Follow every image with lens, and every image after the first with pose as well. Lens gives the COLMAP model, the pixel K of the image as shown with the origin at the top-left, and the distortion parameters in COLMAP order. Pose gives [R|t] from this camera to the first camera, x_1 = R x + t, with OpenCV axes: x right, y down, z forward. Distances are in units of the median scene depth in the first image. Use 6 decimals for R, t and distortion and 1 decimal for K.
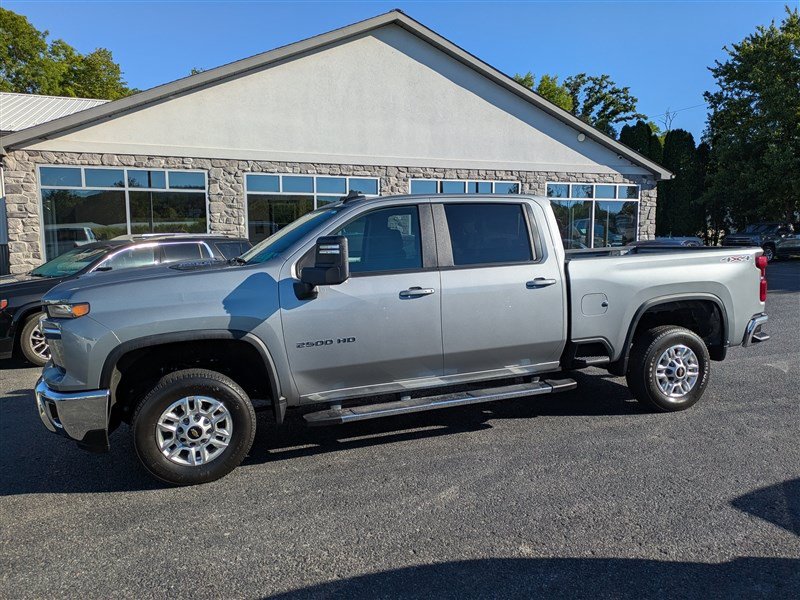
lens RADIAL K [[599.5, 0, 400.2], [0, 599.5, 318.2], [0, 0, 1]] dist [0.058116, -0.056986]
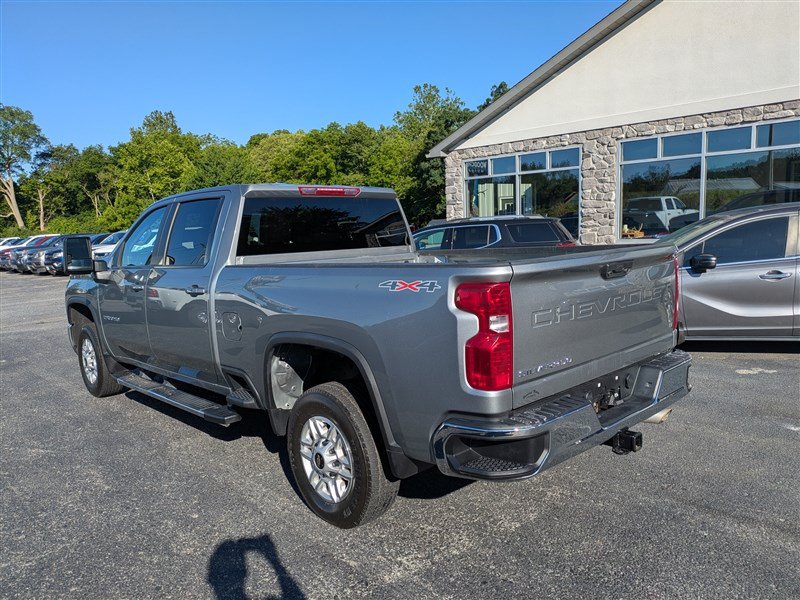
lens RADIAL K [[599.5, 0, 394.7], [0, 599.5, 317.3], [0, 0, 1]] dist [0.058116, -0.056986]
pose [[0.415545, 0.130191, -0.900207, 0.437383], [-0.088048, 0.990813, 0.102650, -0.047988], [0.905301, 0.036606, 0.423191, 0.341445]]
